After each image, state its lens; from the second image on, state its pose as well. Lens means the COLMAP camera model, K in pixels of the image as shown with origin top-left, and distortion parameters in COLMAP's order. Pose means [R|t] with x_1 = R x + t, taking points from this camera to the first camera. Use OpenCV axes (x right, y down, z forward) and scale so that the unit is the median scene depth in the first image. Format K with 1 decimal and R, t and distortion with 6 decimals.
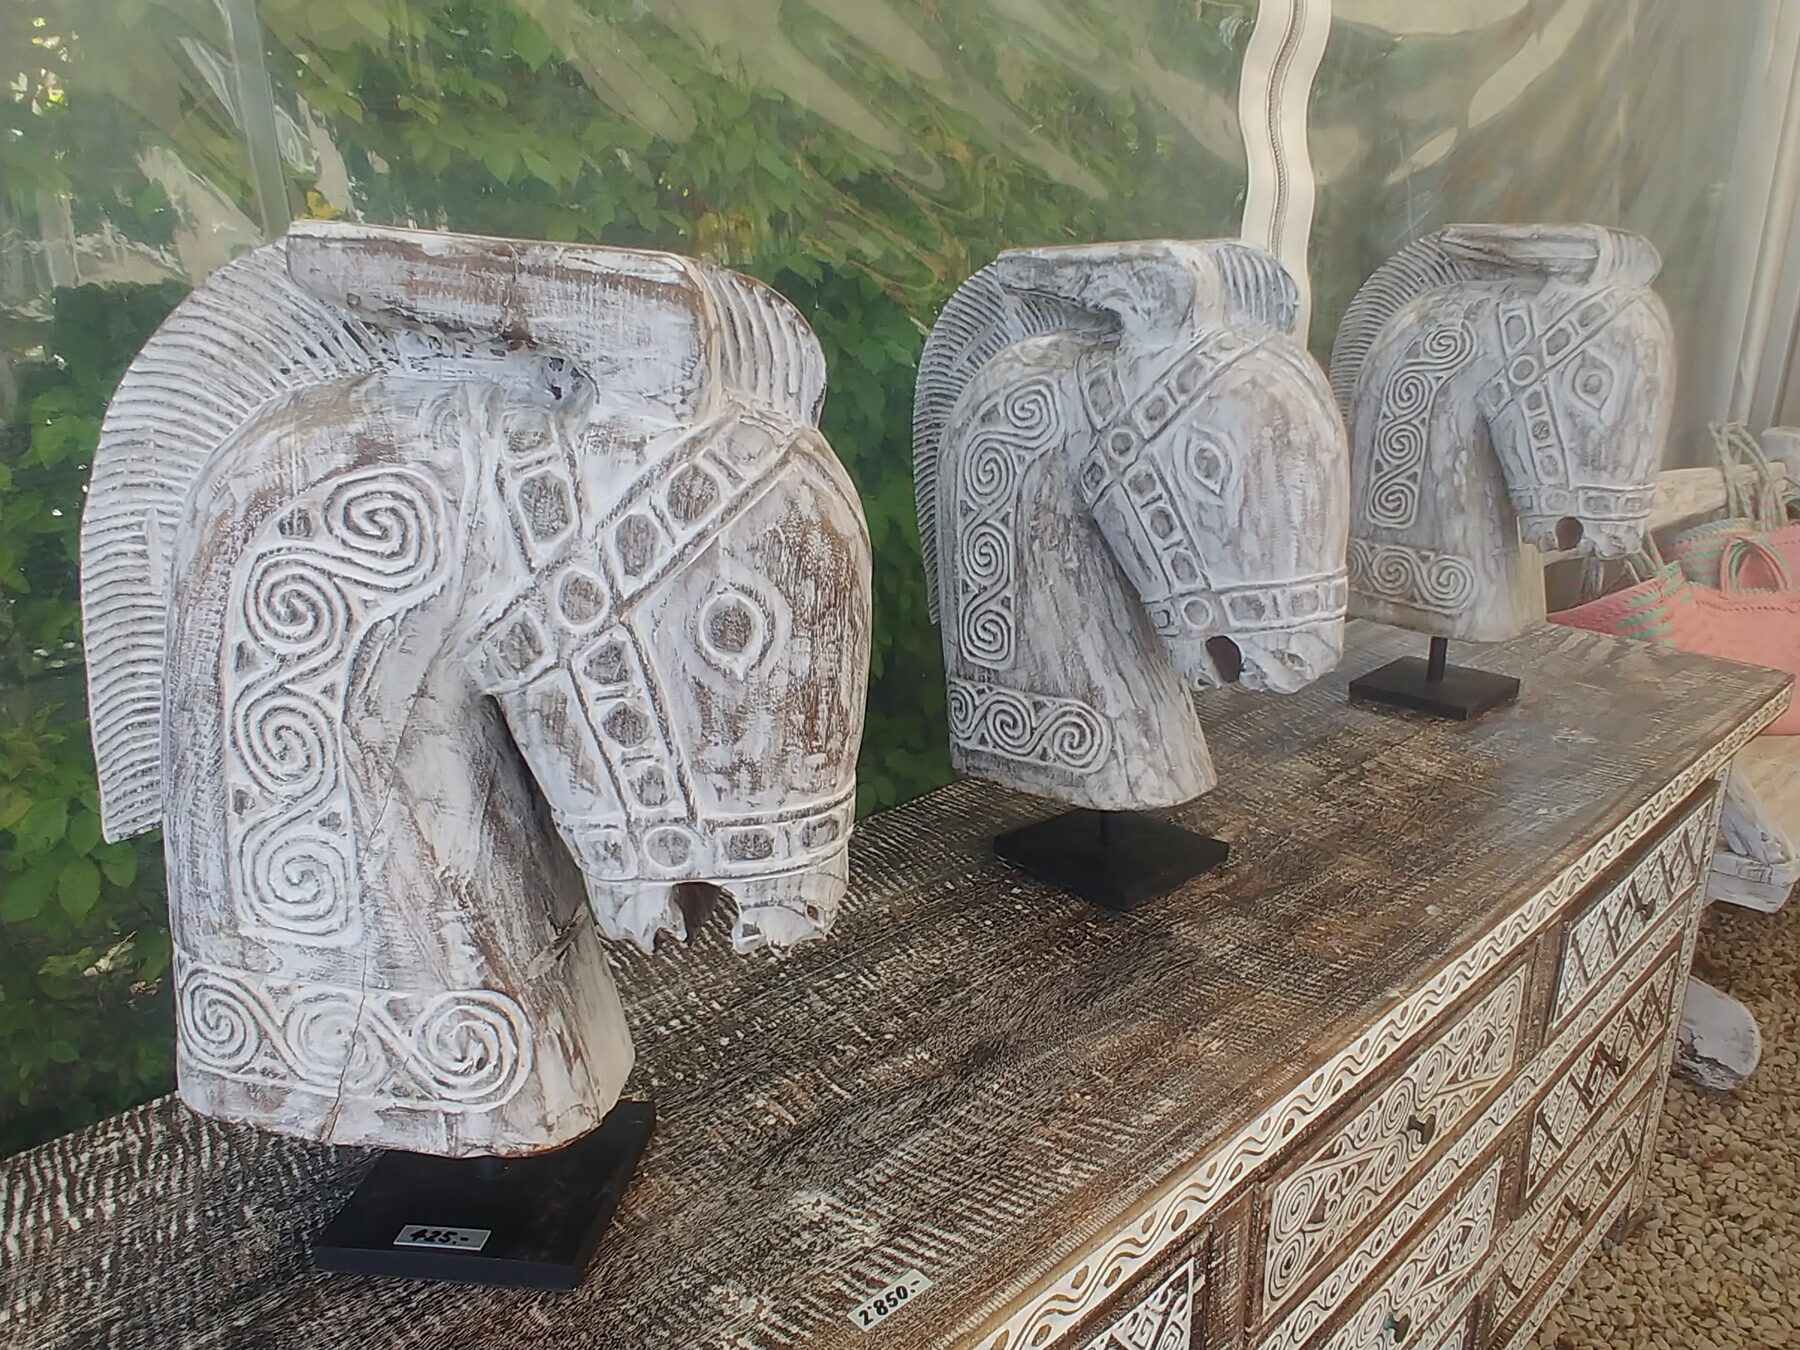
lens RADIAL K [[1590.8, 0, 900.0], [0, 1590.8, 675.0], [0, 0, 1]] dist [-0.040753, 0.004731]
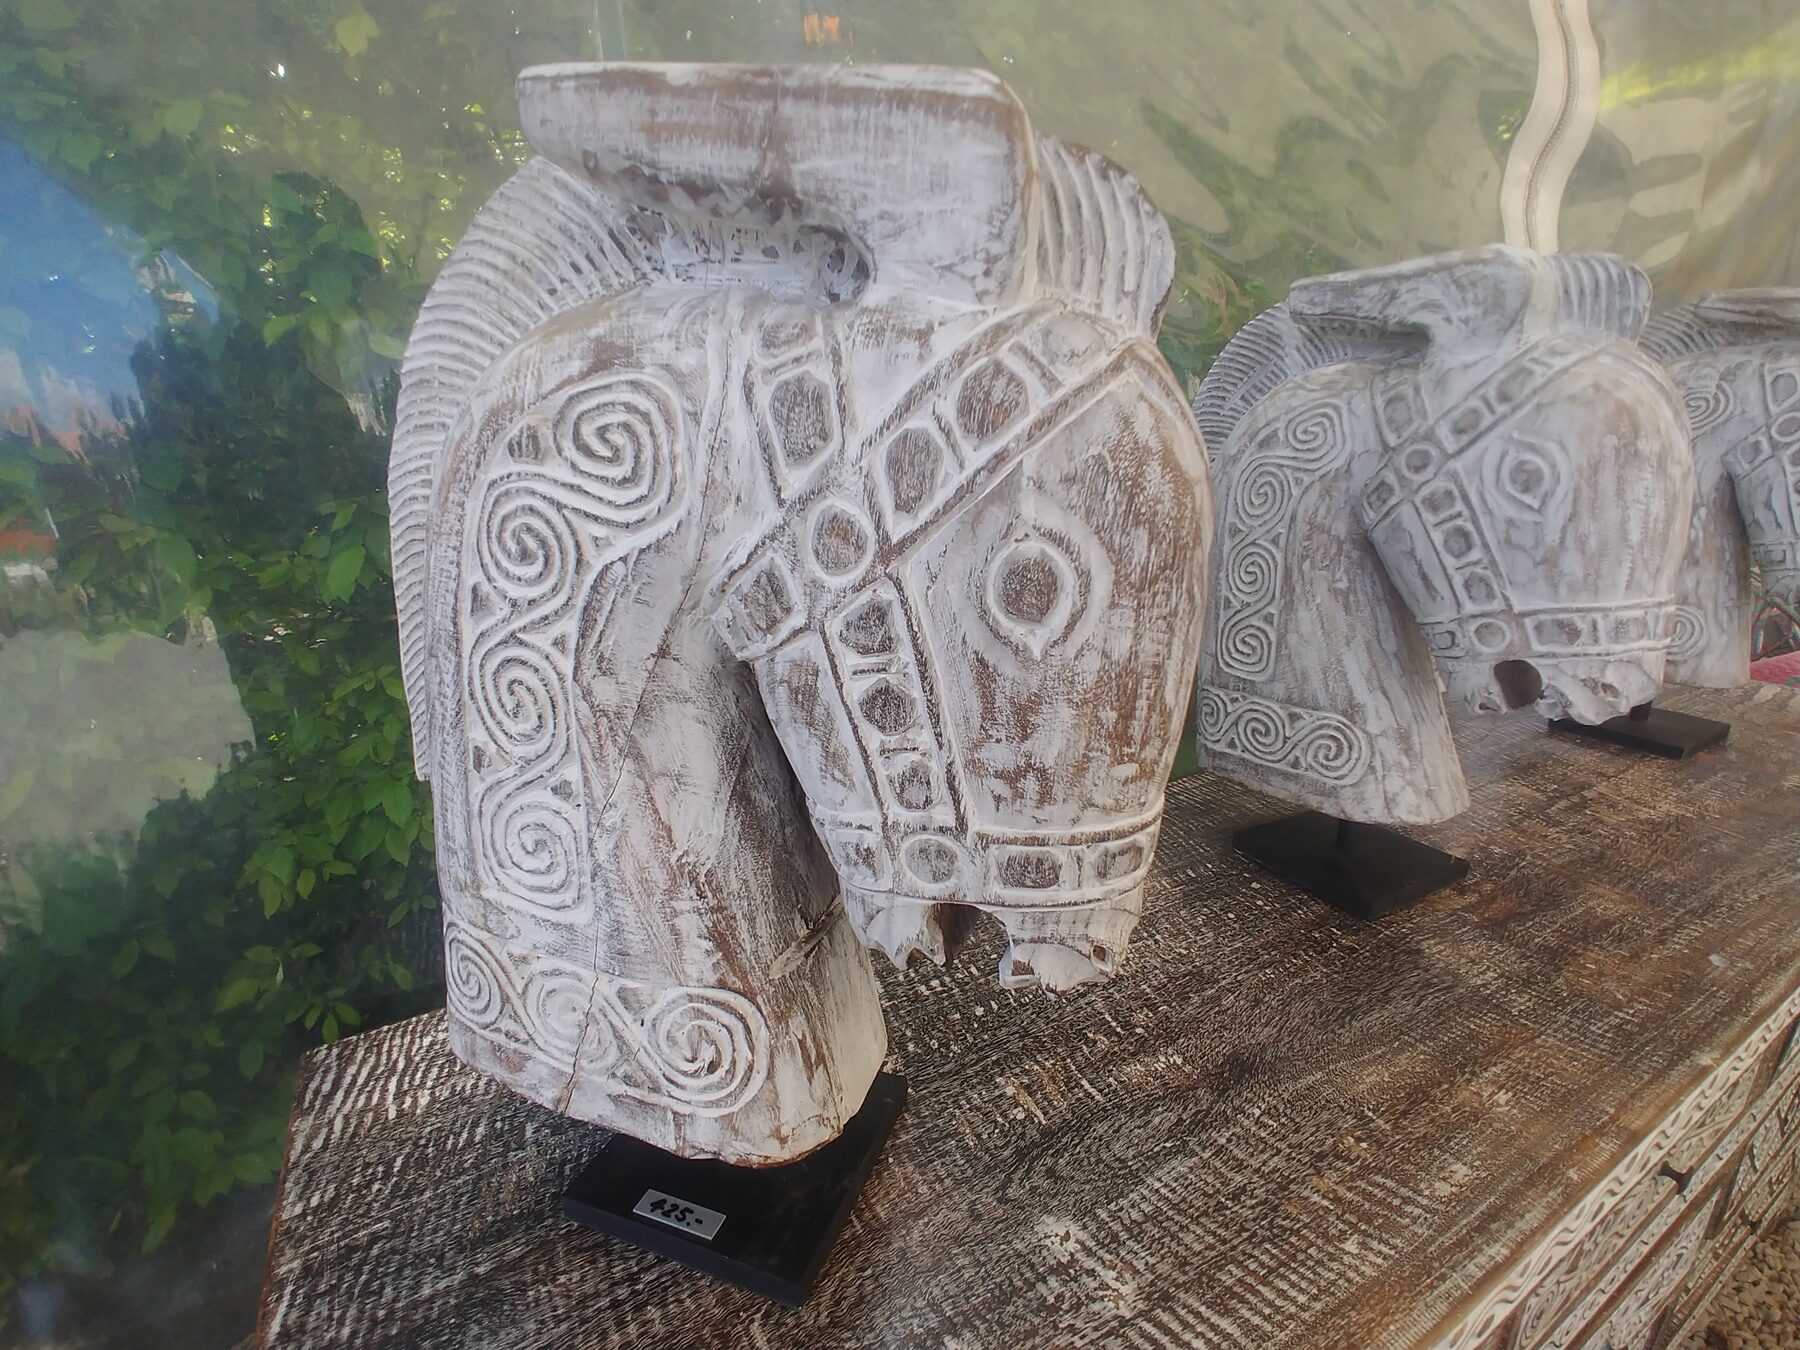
lens RADIAL K [[1261.9, 0, 900.0], [0, 1261.9, 675.0], [0, 0, 1]] dist [-0.052248, 0.000519]
pose [[0.979882, 0.069722, -0.187004, -0.037356], [-0.069536, 0.997551, 0.007566, 0.007576], [0.187073, 0.005590, 0.982330, 0.289514]]
